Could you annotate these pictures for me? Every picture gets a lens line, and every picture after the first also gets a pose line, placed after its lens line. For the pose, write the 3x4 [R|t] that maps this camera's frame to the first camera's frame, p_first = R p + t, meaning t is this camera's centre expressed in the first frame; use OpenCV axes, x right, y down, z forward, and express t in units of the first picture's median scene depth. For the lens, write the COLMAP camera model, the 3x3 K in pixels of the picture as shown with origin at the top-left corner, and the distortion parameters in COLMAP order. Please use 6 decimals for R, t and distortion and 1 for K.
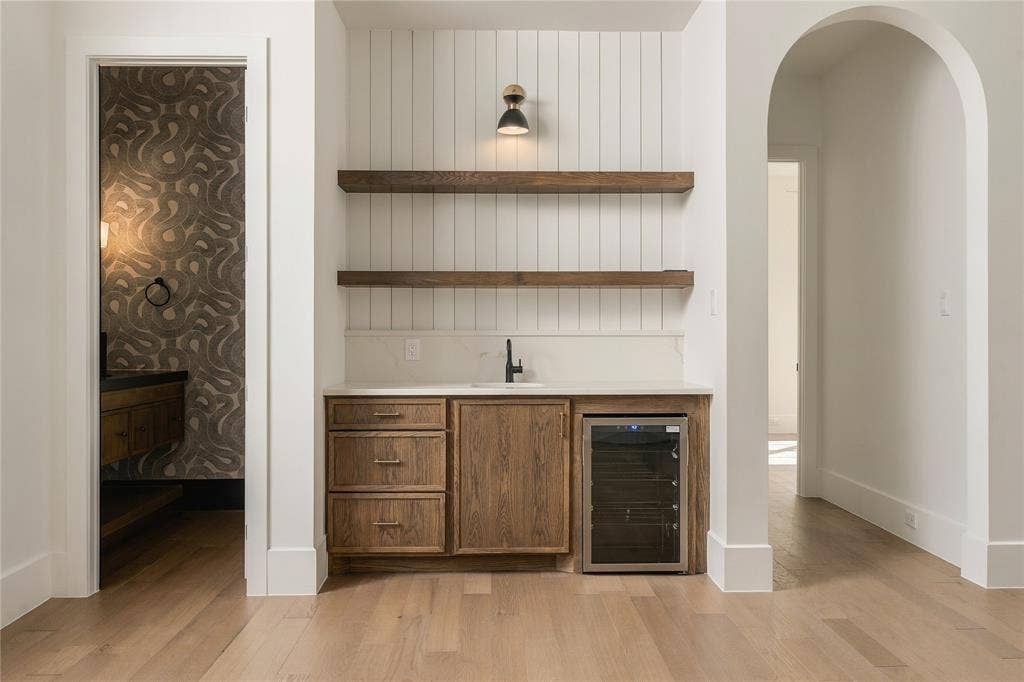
lens RADIAL K [[876.5, 0, 512.0], [0, 876.5, 341.0], [0, 0, 1]] dist [0.071765, 0.000849]
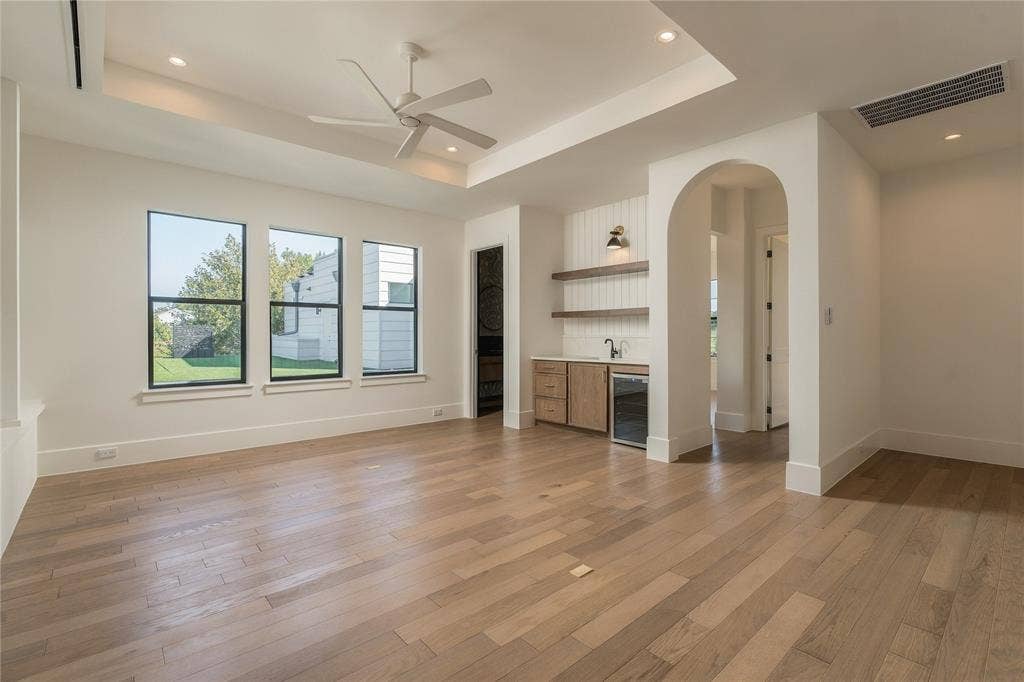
lens RADIAL K [[458.7, 0, 512.0], [0, 458.7, 341.0], [0, 0, 1]] dist [0.000369, 0.000022]
pose [[0.645689, 0.009093, -0.763546, 0.821568], [-0.008747, 0.999952, 0.004511, 0.000079], [0.763551, 0.003766, 0.645737, 0.036159]]
